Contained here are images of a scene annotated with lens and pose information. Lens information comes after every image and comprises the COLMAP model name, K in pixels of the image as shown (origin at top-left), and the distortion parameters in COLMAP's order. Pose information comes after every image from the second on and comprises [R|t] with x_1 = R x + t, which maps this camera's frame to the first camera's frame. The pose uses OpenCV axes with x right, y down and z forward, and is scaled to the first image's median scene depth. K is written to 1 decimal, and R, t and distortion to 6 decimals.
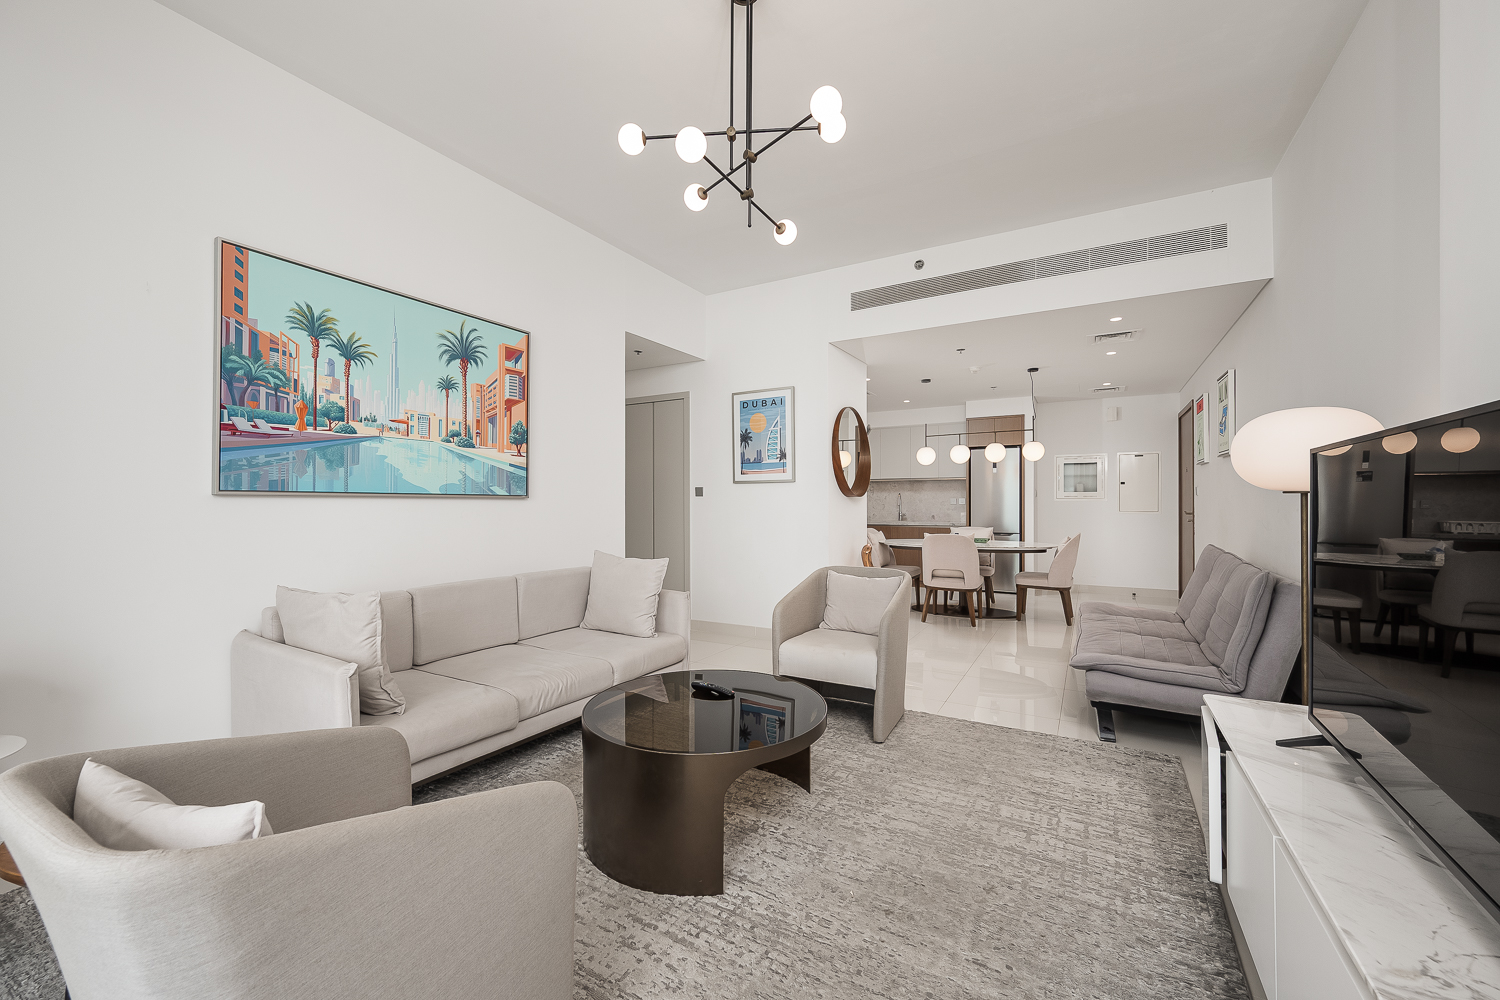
lens RADIAL K [[602.0, 0, 750.0], [0, 602.0, 500.0], [0, 0, 1]] dist [-0.000530, 0.000349]
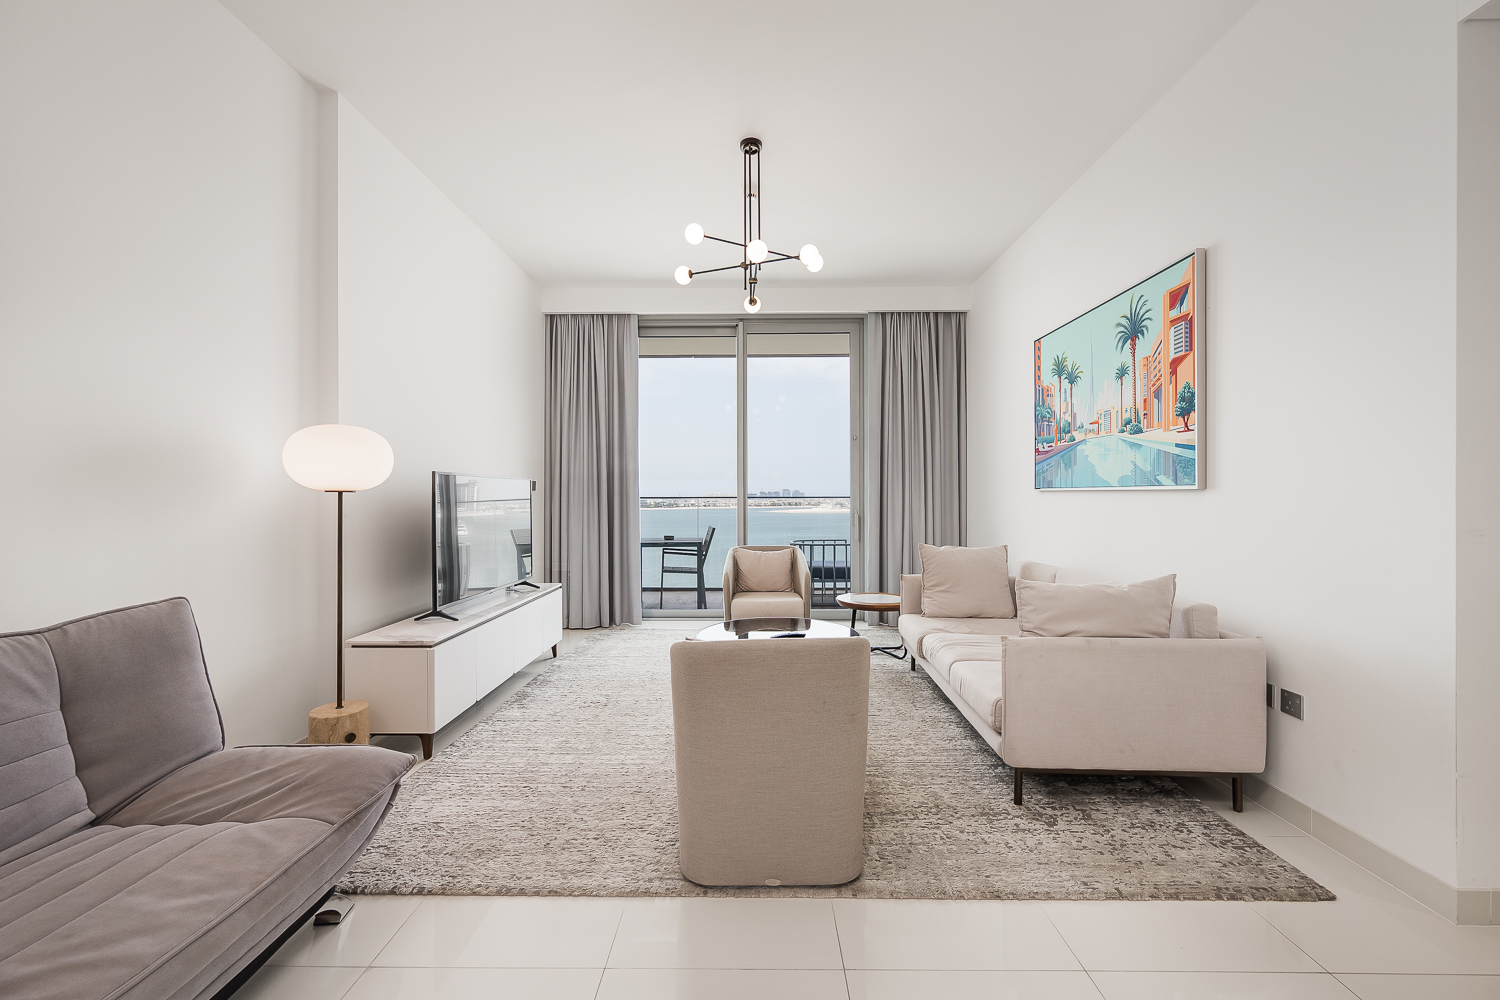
lens RADIAL K [[602.0, 0, 750.0], [0, 602.0, 500.0], [0, 0, 1]] dist [-0.000530, 0.000349]
pose [[-0.873920, 0.004595, -0.486048, 0.464734], [0.003880, 0.999989, 0.002477, 0.006622], [0.486054, 0.000279, -0.873929, 1.497618]]
